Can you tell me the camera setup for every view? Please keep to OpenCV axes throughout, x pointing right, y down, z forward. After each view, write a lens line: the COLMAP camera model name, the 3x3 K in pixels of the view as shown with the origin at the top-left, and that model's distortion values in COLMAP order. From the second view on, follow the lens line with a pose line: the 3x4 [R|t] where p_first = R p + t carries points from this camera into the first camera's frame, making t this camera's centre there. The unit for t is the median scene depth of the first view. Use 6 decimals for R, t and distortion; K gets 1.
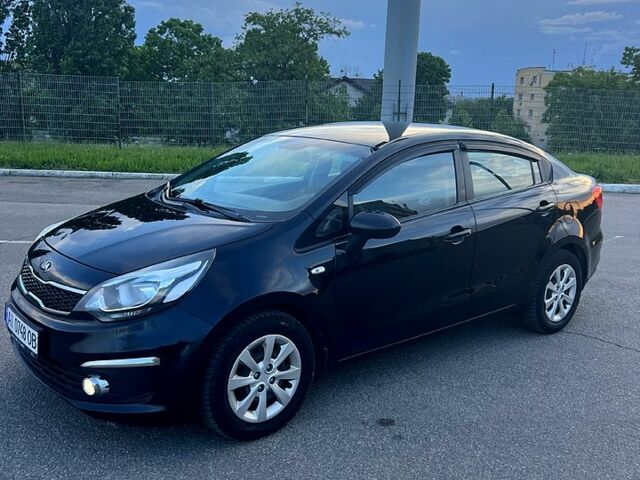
lens RADIAL K [[686.7, 0, 350.2], [0, 686.7, 240.1], [0, 0, 1]] dist [0.019145, -0.020257]
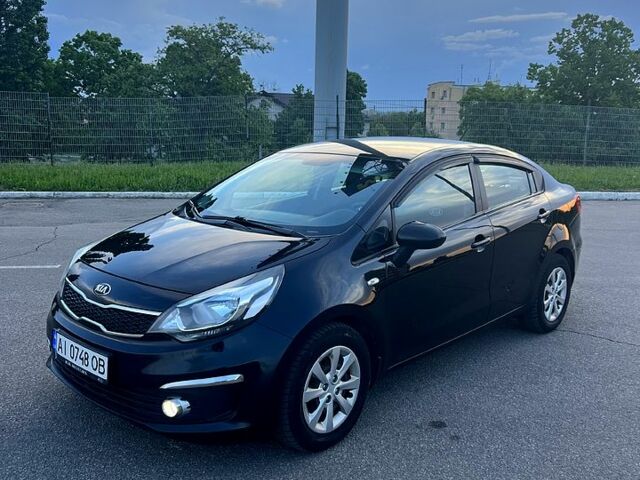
lens RADIAL K [[686.7, 0, 350.2], [0, 686.7, 240.1], [0, 0, 1]] dist [0.019145, -0.020257]
pose [[0.987939, -0.034200, 0.151018, -0.170423], [0.037012, 0.999189, -0.015843, -0.002417], [-0.150353, 0.021241, 0.988404, -0.013787]]
